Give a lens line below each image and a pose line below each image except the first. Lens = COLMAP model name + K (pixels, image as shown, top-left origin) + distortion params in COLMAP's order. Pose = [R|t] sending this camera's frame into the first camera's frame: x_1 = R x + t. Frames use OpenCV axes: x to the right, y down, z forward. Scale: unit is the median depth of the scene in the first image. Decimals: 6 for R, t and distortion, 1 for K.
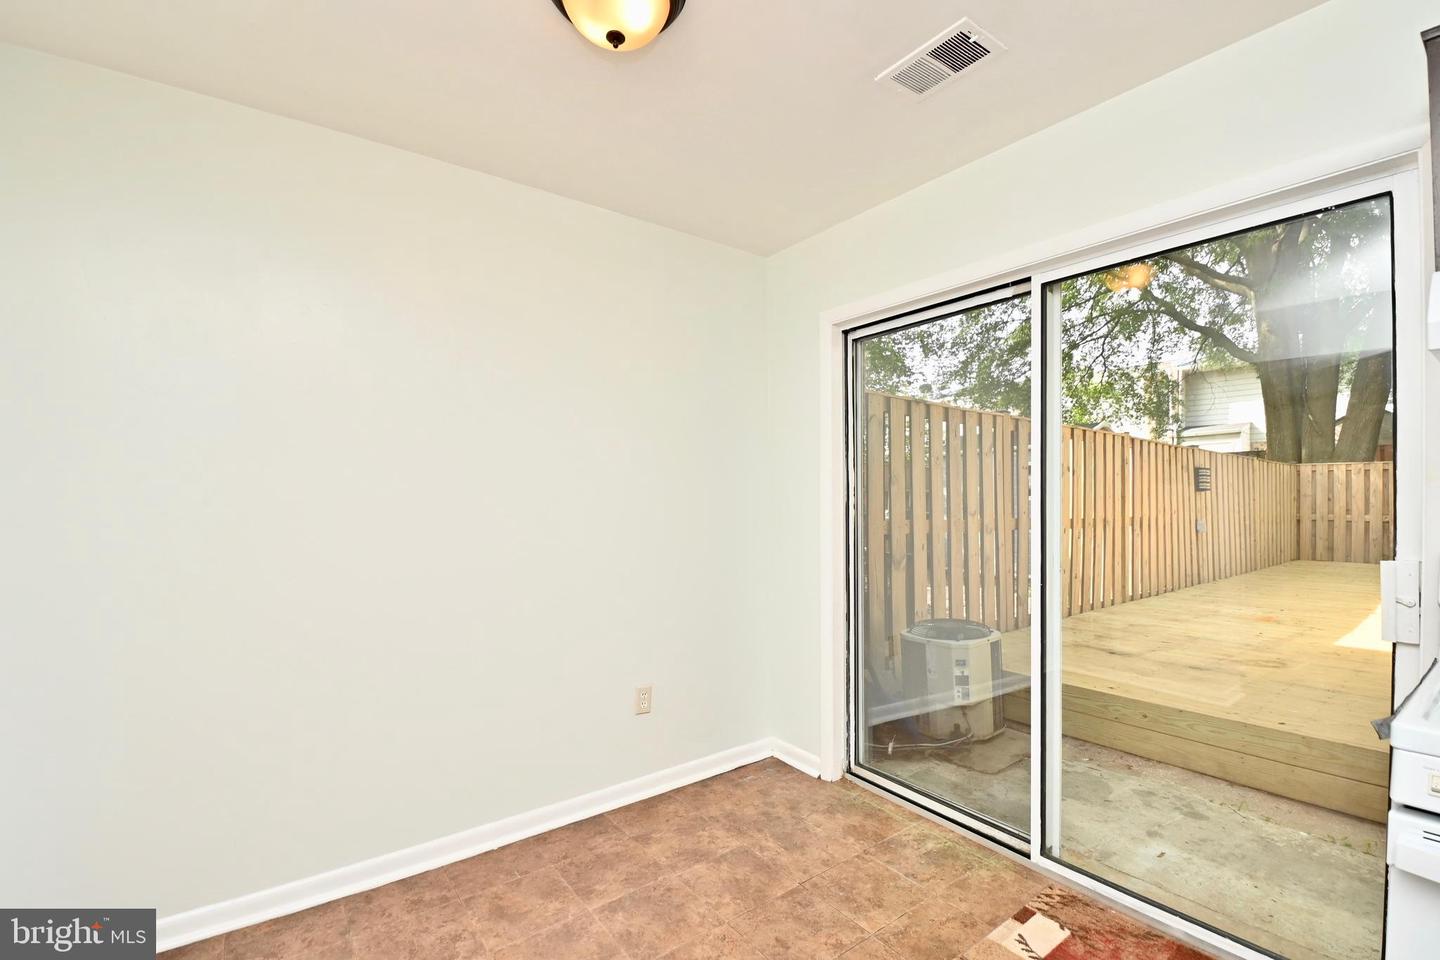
lens RADIAL K [[631.9, 0, 728.8], [0, 631.9, 501.4], [0, 0, 1]] dist [0.024190, -0.027187]
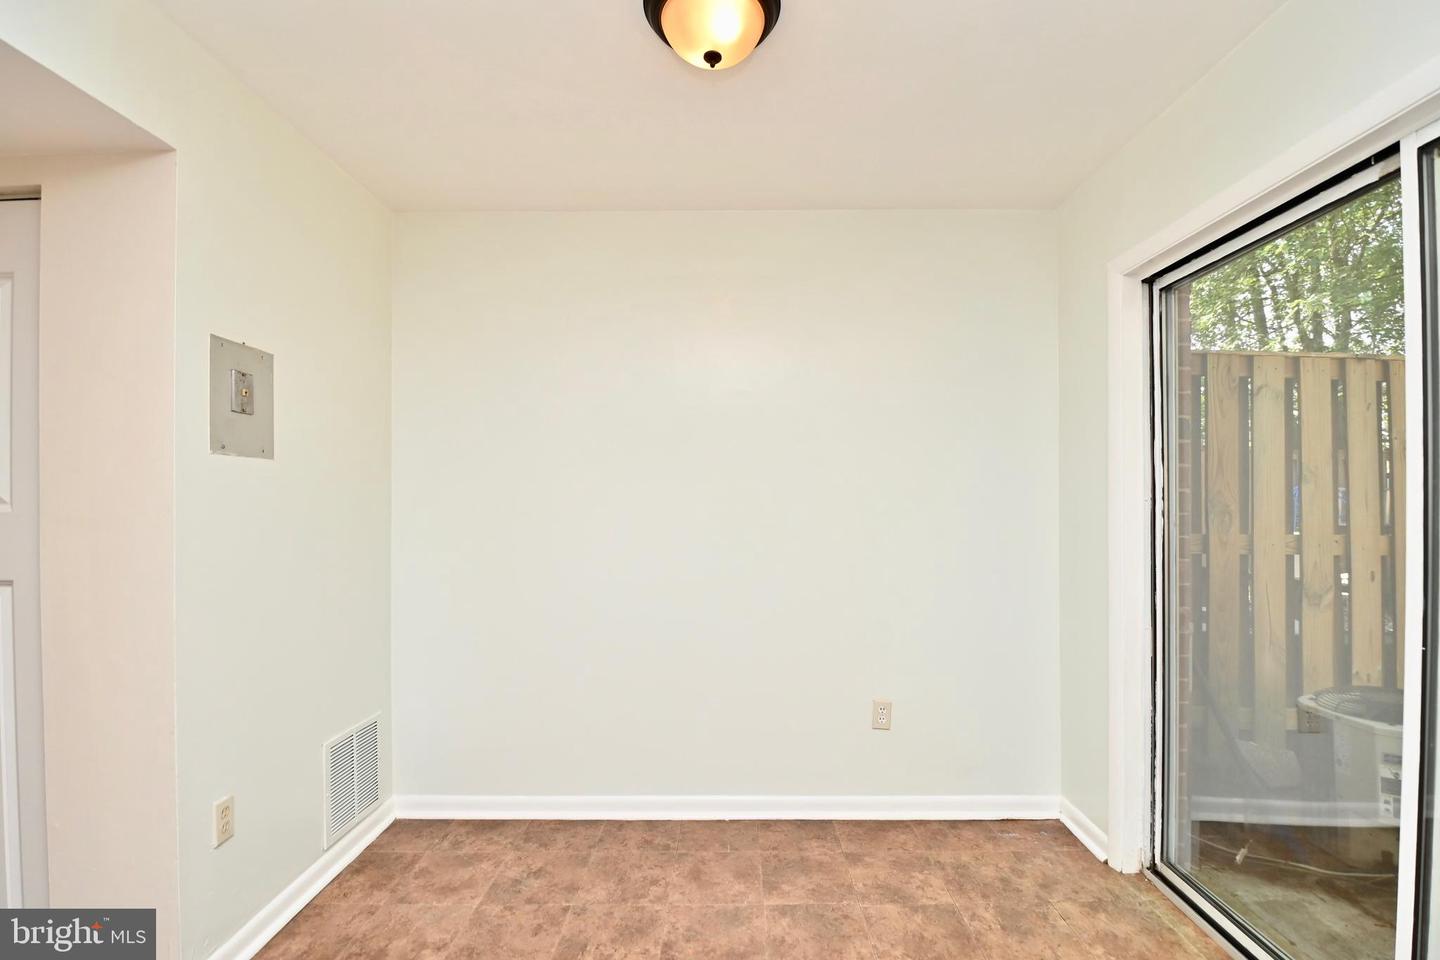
lens RADIAL K [[631.9, 0, 728.8], [0, 631.9, 501.4], [0, 0, 1]] dist [0.024190, -0.027187]
pose [[0.796593, 0.002660, -0.604510, 0.276309], [-0.004814, 0.999987, -0.001944, -0.003054], [0.604497, 0.004458, 0.796595, 0.114646]]
